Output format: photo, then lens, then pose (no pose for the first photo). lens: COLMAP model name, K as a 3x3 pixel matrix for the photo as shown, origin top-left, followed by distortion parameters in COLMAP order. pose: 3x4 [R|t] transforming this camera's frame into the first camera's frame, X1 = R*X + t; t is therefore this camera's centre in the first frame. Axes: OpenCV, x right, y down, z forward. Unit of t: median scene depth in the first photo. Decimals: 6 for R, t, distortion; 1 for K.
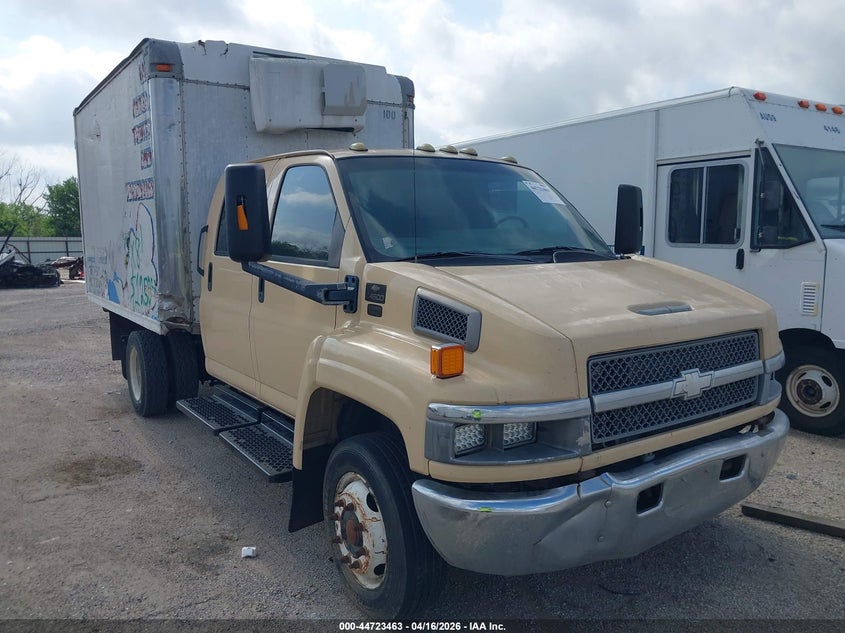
lens RADIAL K [[671.0, 0, 422.5], [0, 671.0, 316.5], [0, 0, 1]] dist [-0.004188, -0.000928]
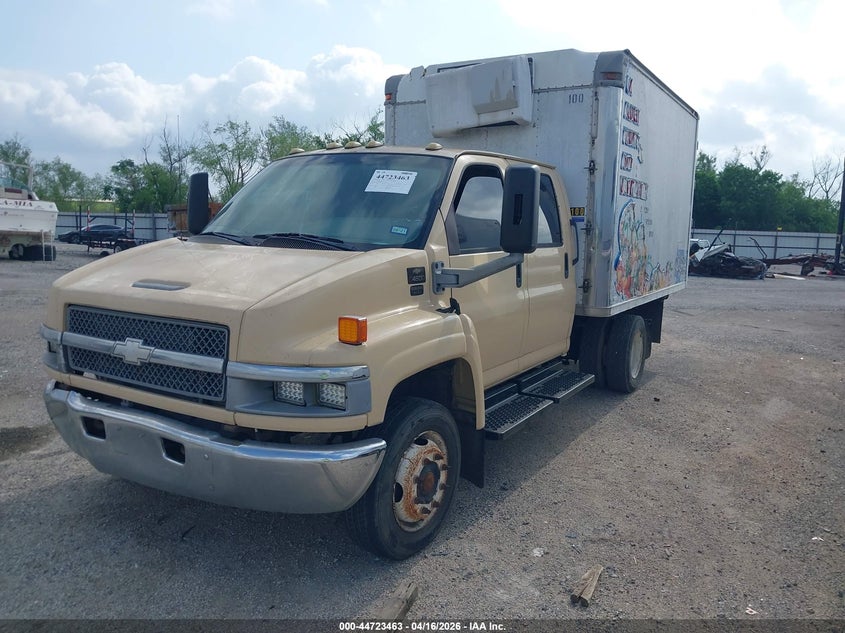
lens RADIAL K [[659.6, 0, 422.5], [0, 659.6, 316.5], [0, 0, 1]] dist [0.003589, 0.000649]
pose [[0.401086, 0.144662, -0.904545, 0.874069], [-0.138239, 0.985702, 0.096345, -0.072266], [0.905549, 0.086401, 0.415350, 0.533828]]
